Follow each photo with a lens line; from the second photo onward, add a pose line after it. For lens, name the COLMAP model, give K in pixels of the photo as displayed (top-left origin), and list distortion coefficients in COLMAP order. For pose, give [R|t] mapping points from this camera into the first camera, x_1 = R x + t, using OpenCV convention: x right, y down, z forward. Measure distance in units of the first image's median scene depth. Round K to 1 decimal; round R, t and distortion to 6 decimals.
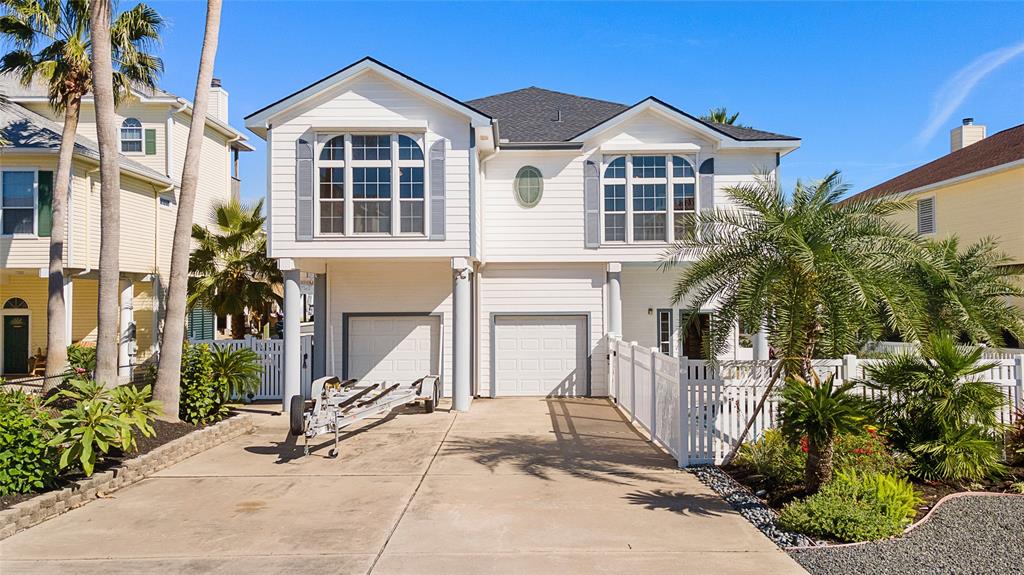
lens RADIAL K [[744.2, 0, 512.0], [0, 744.2, 287.5], [0, 0, 1]] dist [0.041348, 0.004769]
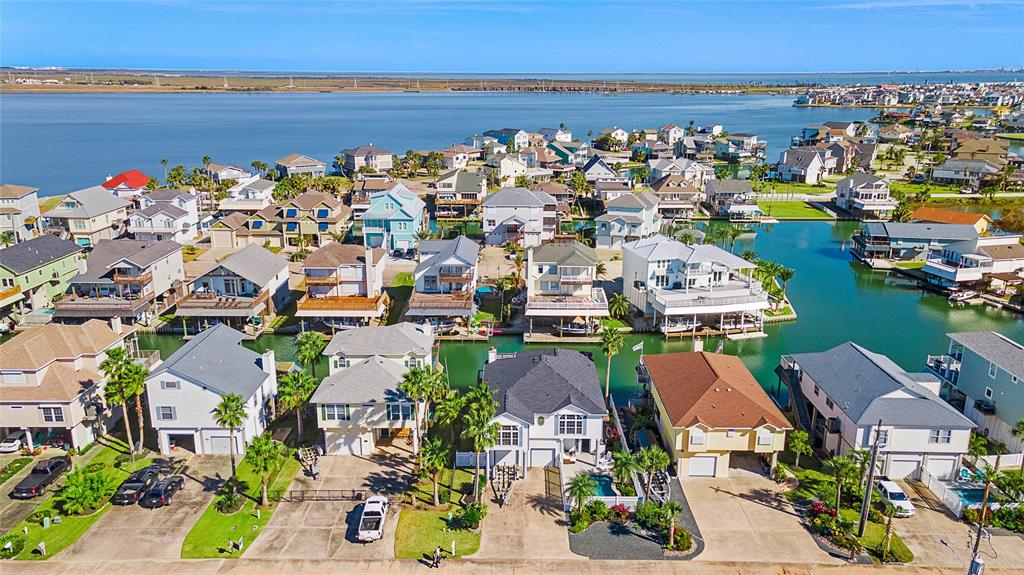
lens RADIAL K [[744.2, 0, 512.0], [0, 744.2, 287.5], [0, 0, 1]] dist [0.041348, 0.004769]
pose [[0.999980, 0.006247, 0.000989, -0.142302], [-0.006265, 0.956760, 0.290812, -2.003424], [0.000871, -0.290812, 0.956780, -2.649321]]
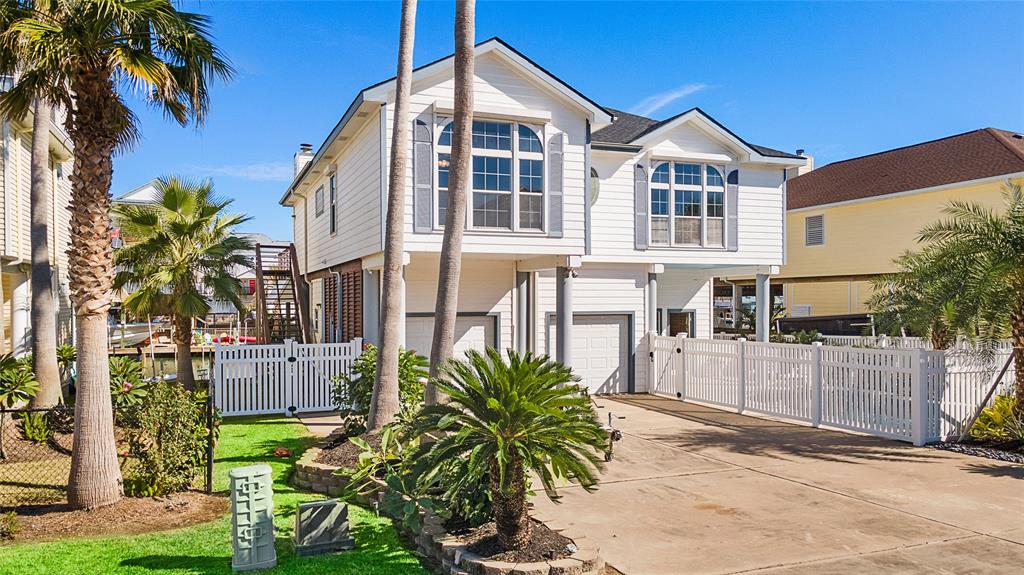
lens RADIAL K [[744.2, 0, 512.0], [0, 744.2, 287.5], [0, 0, 1]] dist [0.041348, 0.004769]
pose [[0.924157, 0.007822, 0.381933, -0.452285], [-0.008749, 0.999961, 0.000691, 0.000761], [-0.381913, -0.003980, 0.924190, 0.114634]]
